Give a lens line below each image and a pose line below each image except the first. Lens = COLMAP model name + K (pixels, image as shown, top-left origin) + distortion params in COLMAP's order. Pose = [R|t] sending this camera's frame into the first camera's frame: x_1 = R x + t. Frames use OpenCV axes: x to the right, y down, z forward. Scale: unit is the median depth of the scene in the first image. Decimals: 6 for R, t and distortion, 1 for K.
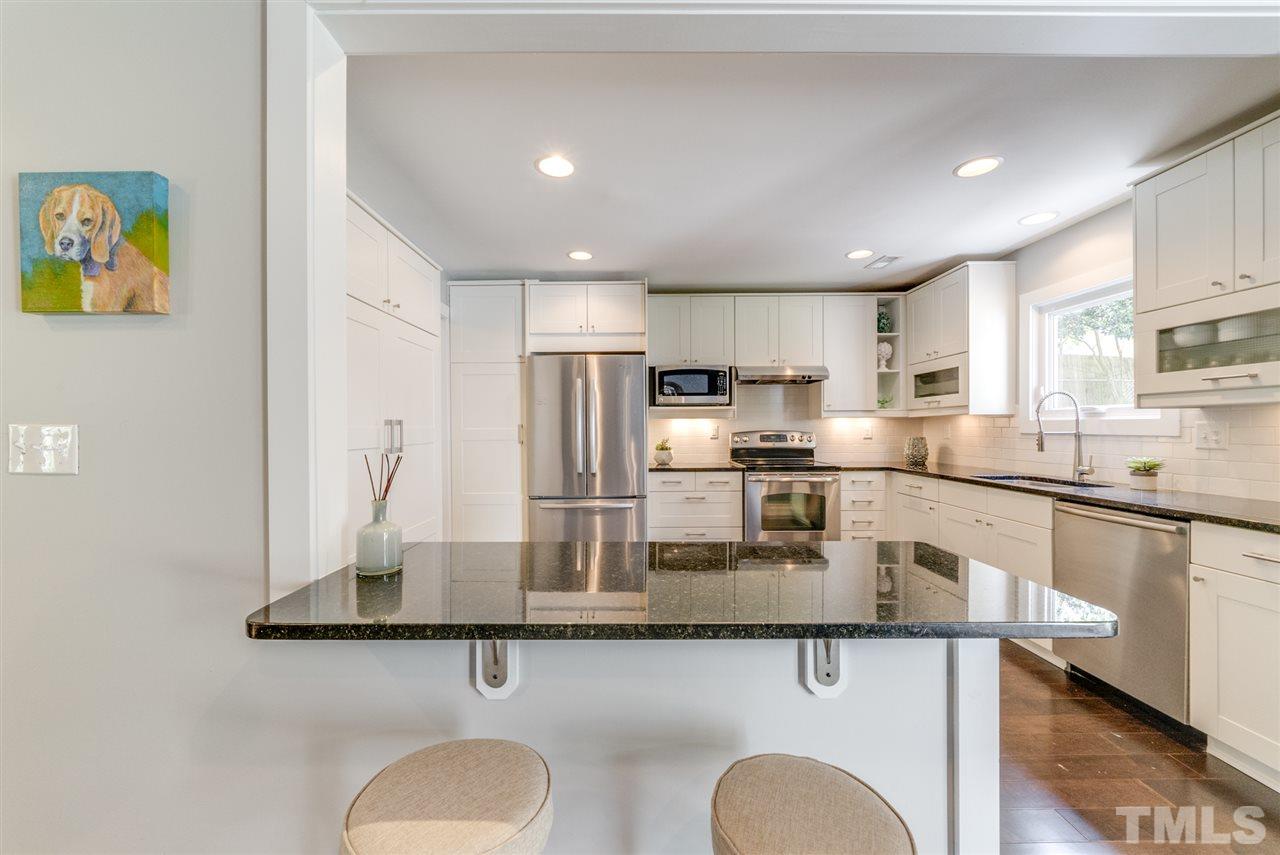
lens RADIAL K [[497.5, 0, 631.1], [0, 497.5, 429.5], [0, 0, 1]] dist [-0.005706, -0.000032]
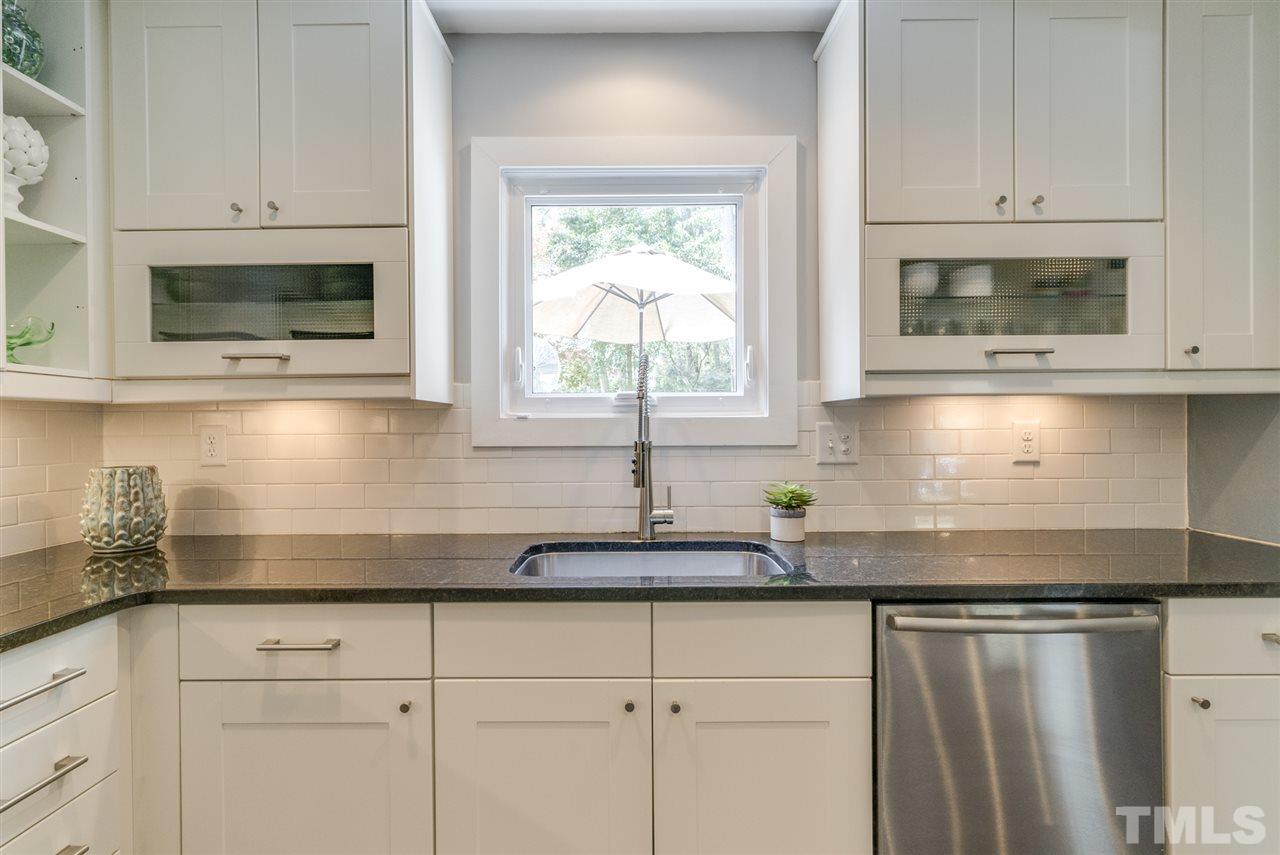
lens RADIAL K [[609.5, 0, 630.4], [0, 609.5, 429.4], [0, 0, 1]] dist [-0.001163, 0.000654]
pose [[0.006395, -0.000457, 0.999979, 0.231847], [0.010467, 0.999945, 0.000390, -0.006455], [-0.999925, 0.010465, 0.006400, 0.833781]]
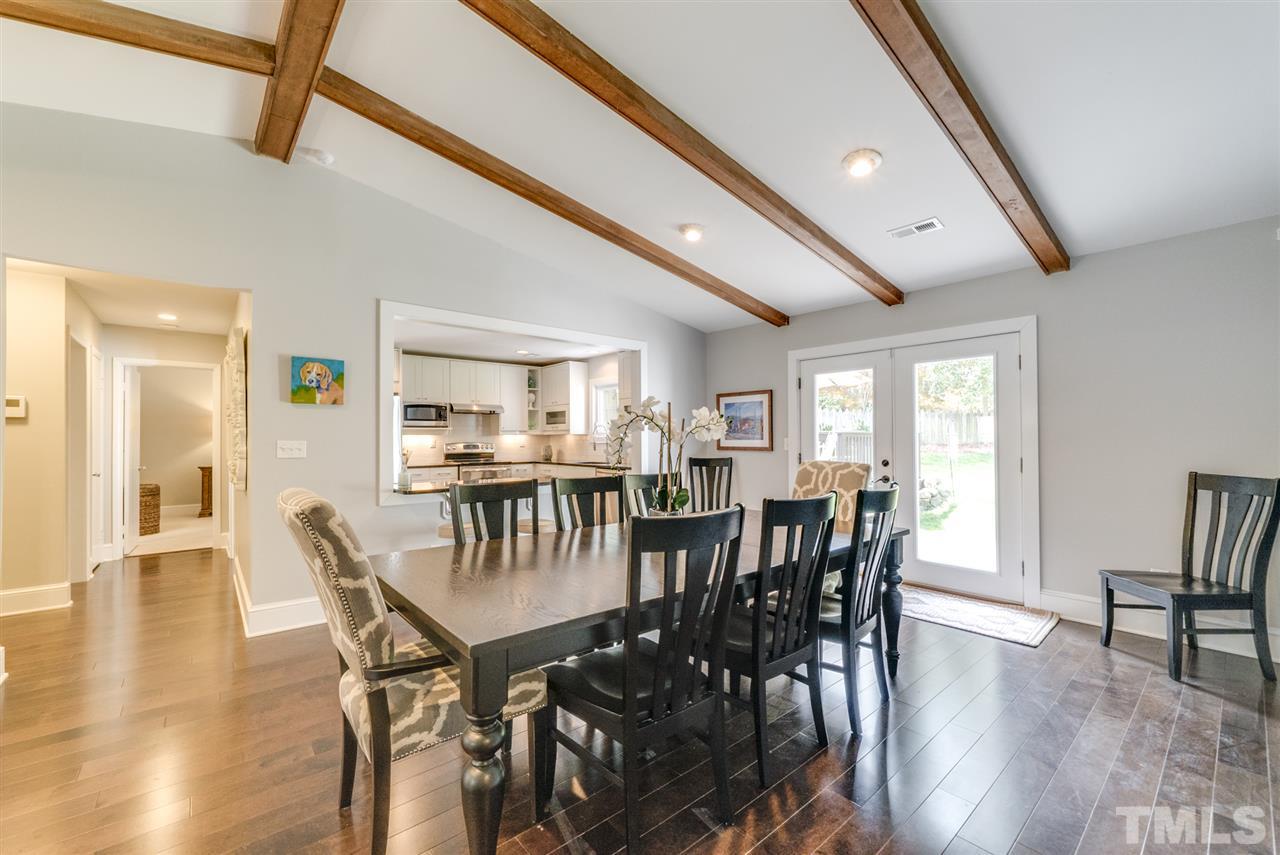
lens RADIAL K [[516.4, 0, 626.5], [0, 516.4, 436.0], [0, 0, 1]] dist [0.003007, 0.000210]
pose [[0.772110, 0.003204, 0.635481, -0.512915], [0.003617, 0.999949, -0.009436, -0.000980], [-0.635479, 0.009584, 0.772059, -0.825606]]
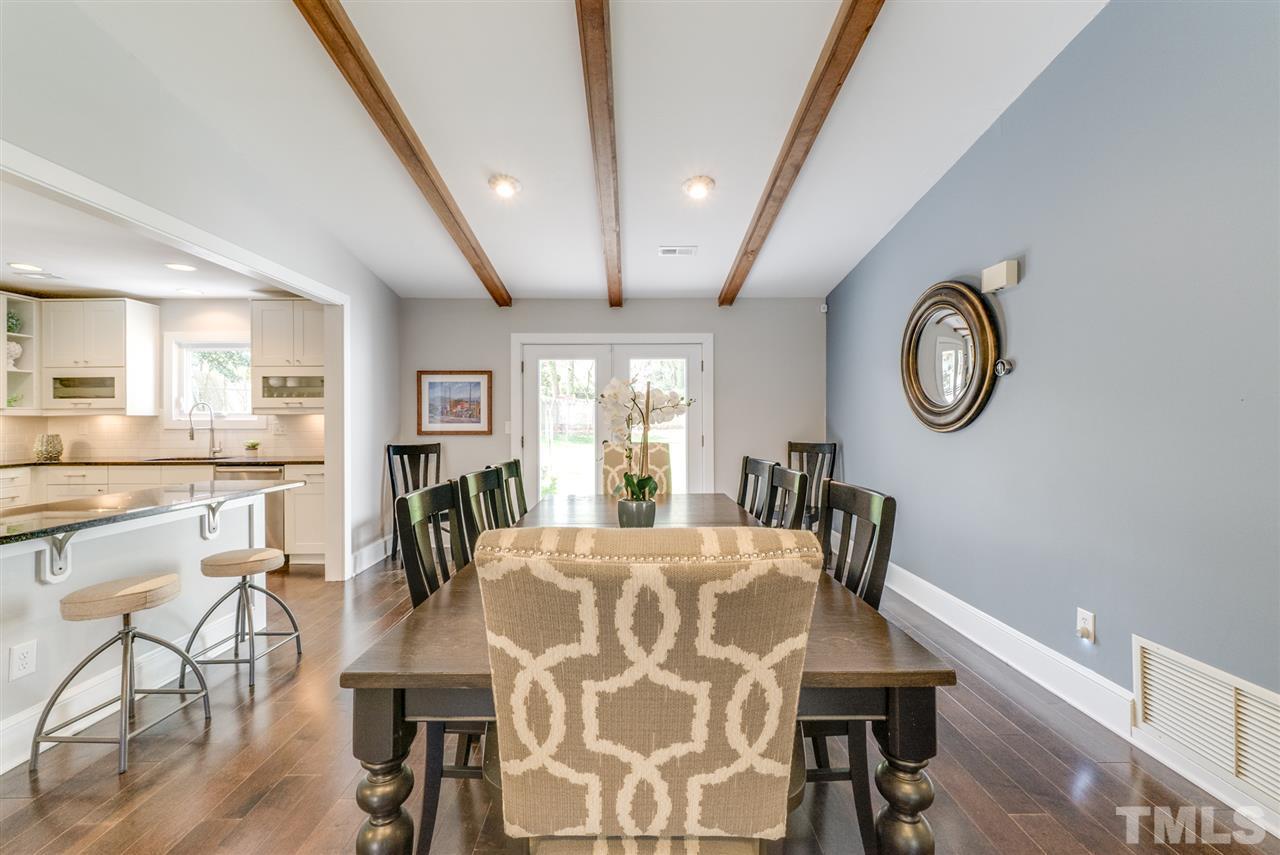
lens RADIAL K [[497.5, 0, 627.9], [0, 497.5, 422.7], [0, 0, 1]] dist [-0.005706, -0.000032]
pose [[-0.004579, -0.000528, 0.999989, -0.623659], [0.007177, 0.999974, 0.000561, -0.001744], [-0.999964, 0.007180, -0.004575, -0.313081]]
